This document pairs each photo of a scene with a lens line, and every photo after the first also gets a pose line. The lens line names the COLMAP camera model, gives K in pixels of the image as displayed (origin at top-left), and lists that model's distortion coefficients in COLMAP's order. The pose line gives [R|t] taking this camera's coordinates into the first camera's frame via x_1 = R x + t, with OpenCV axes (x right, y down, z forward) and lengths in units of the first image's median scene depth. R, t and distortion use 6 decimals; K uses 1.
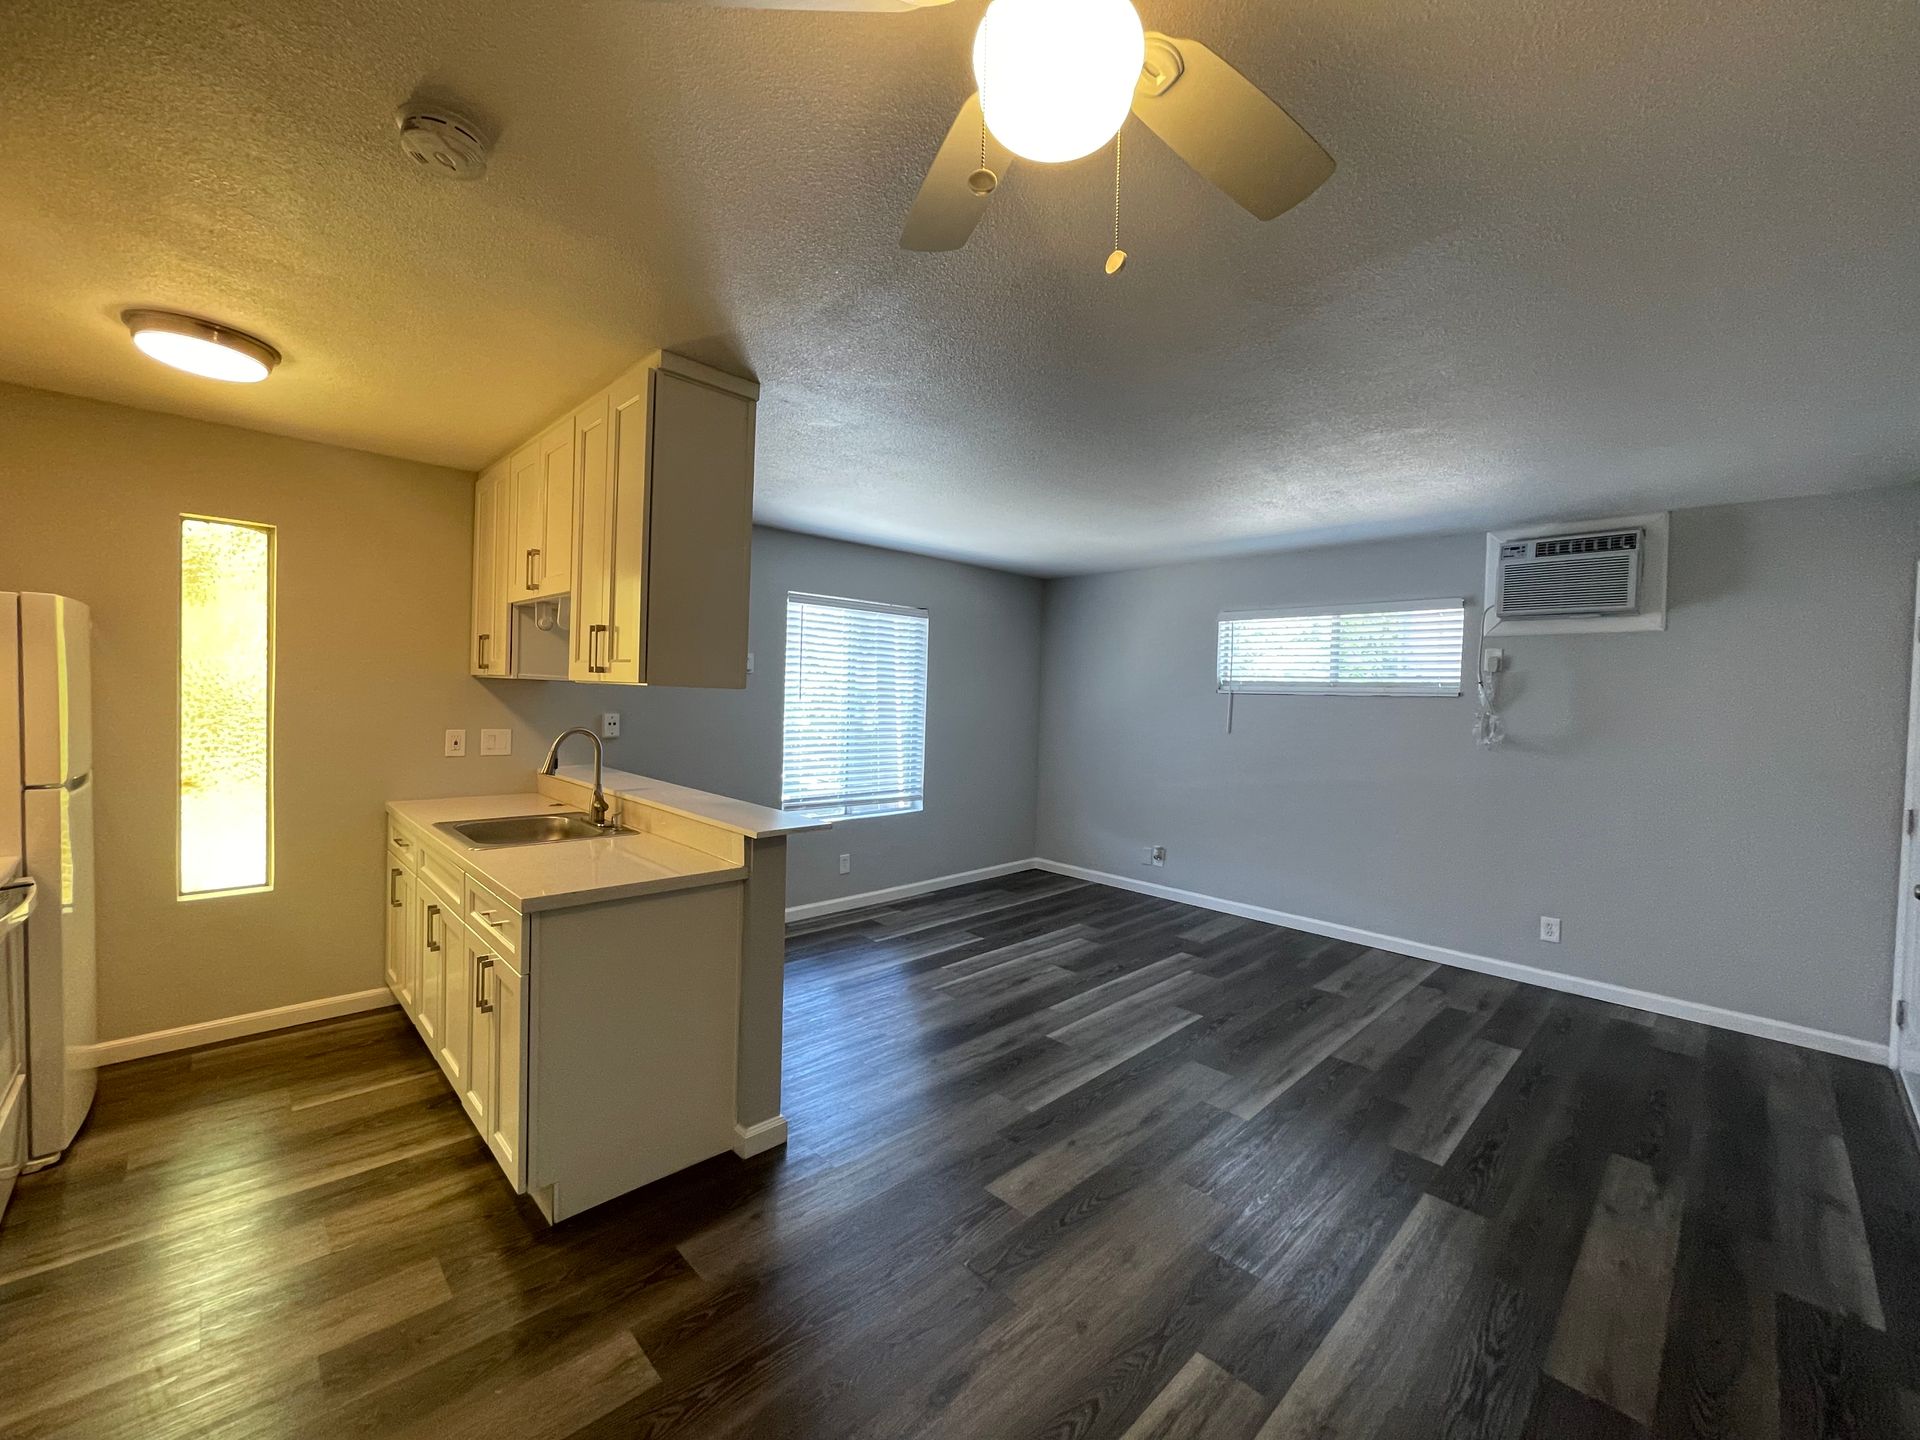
lens RADIAL K [[774.7, 0, 963.5], [0, 774.7, 716.8], [0, 0, 1]] dist [-0.002837, 0.000052]
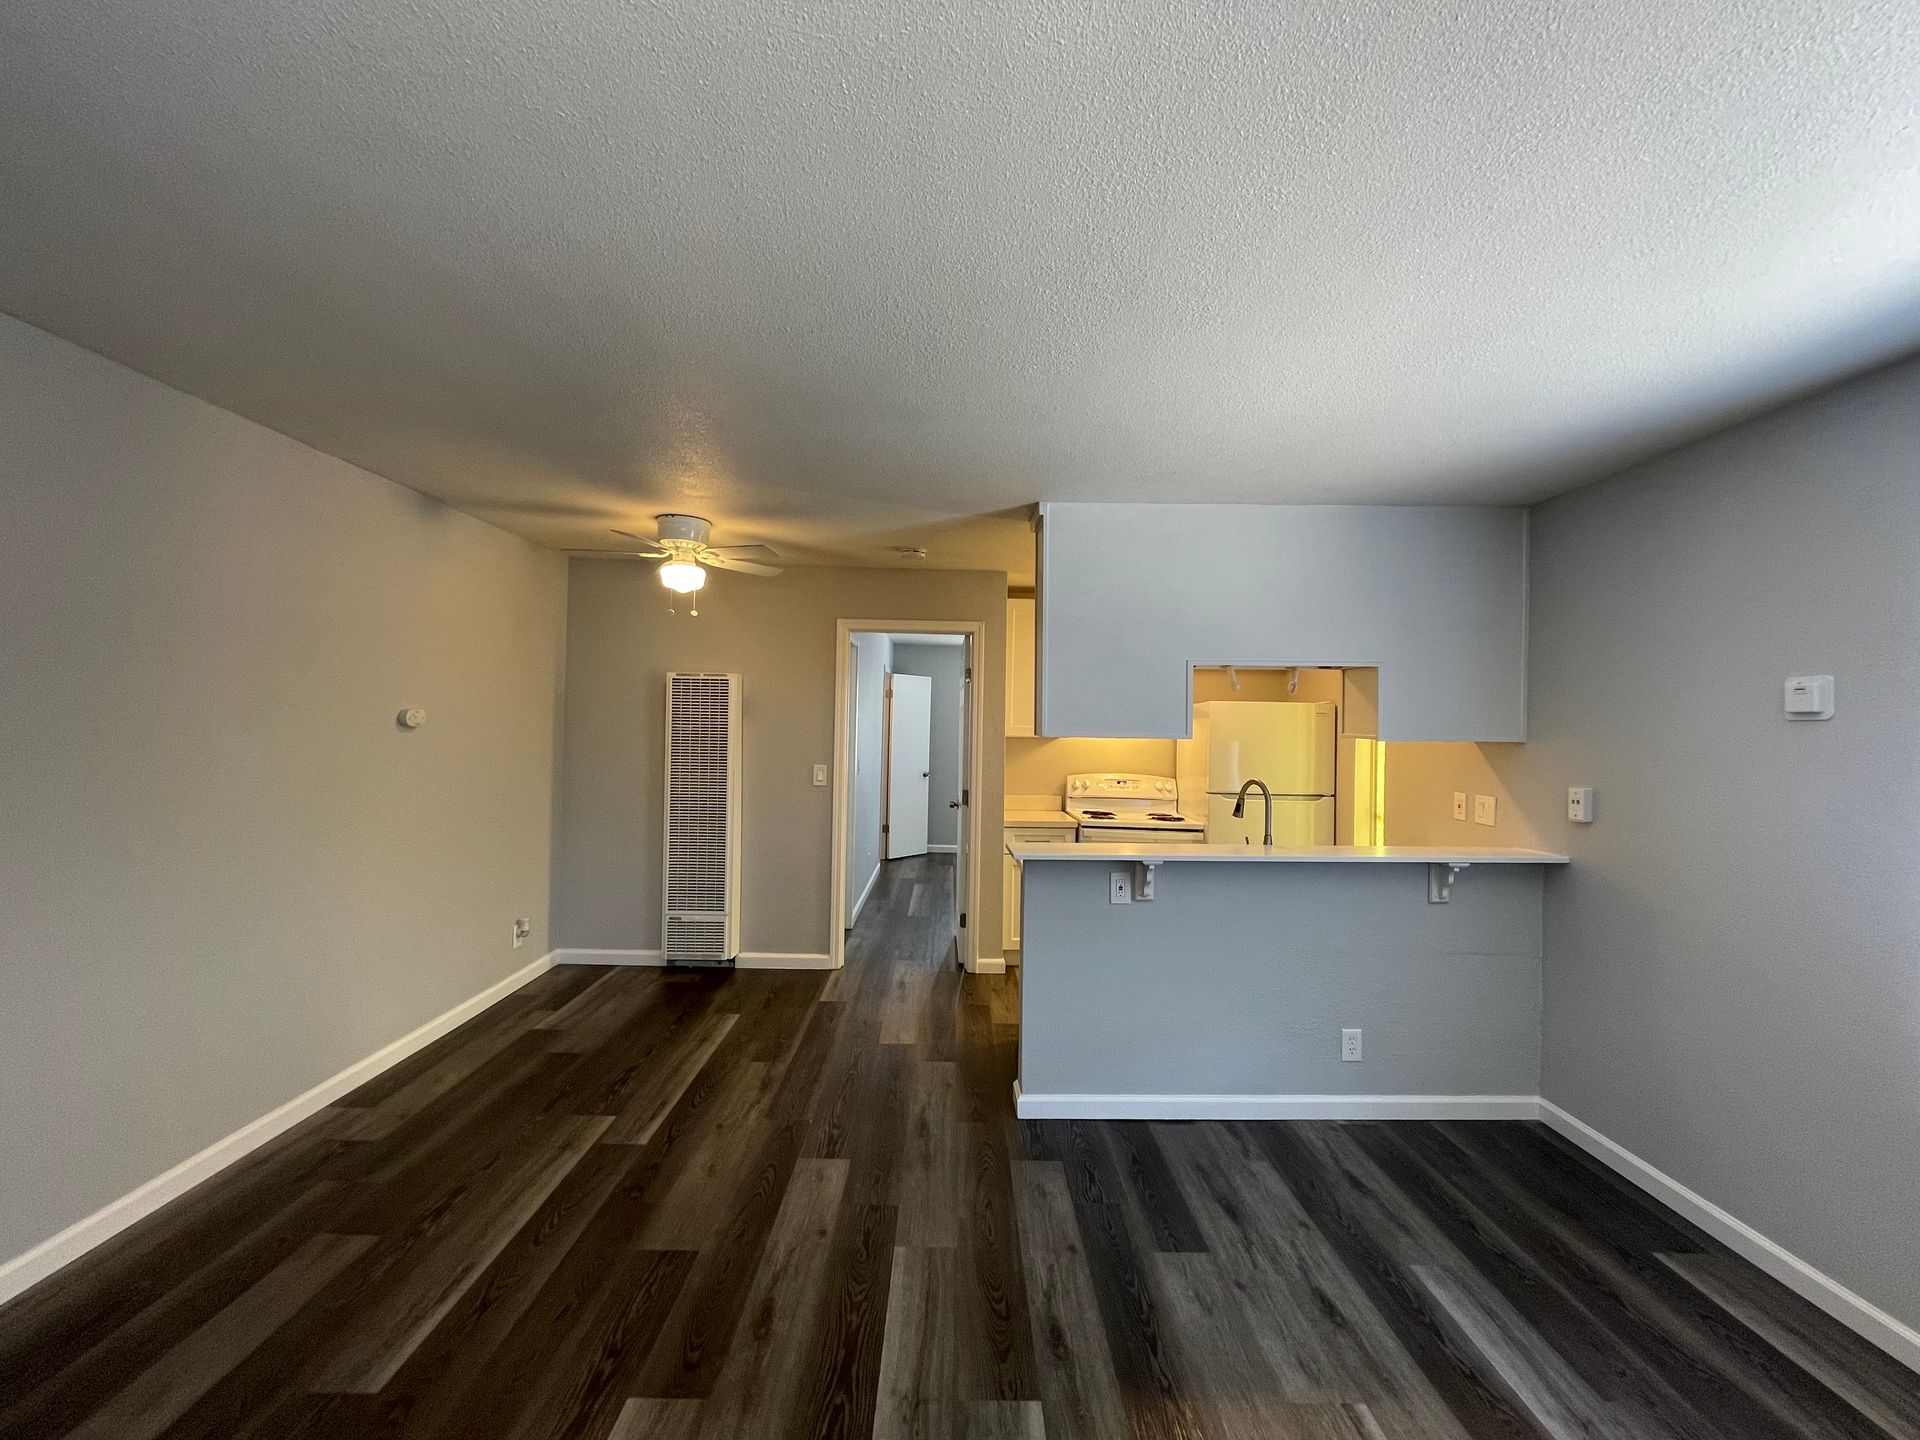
lens RADIAL K [[774.7, 0, 963.5], [0, 774.7, 716.8], [0, 0, 1]] dist [-0.002837, 0.000052]
pose [[-0.689635, -0.049958, -0.722432, 0.490422], [-0.057560, 0.998243, -0.014084, -0.029177], [0.721866, 0.031870, -0.691299, 1.196141]]
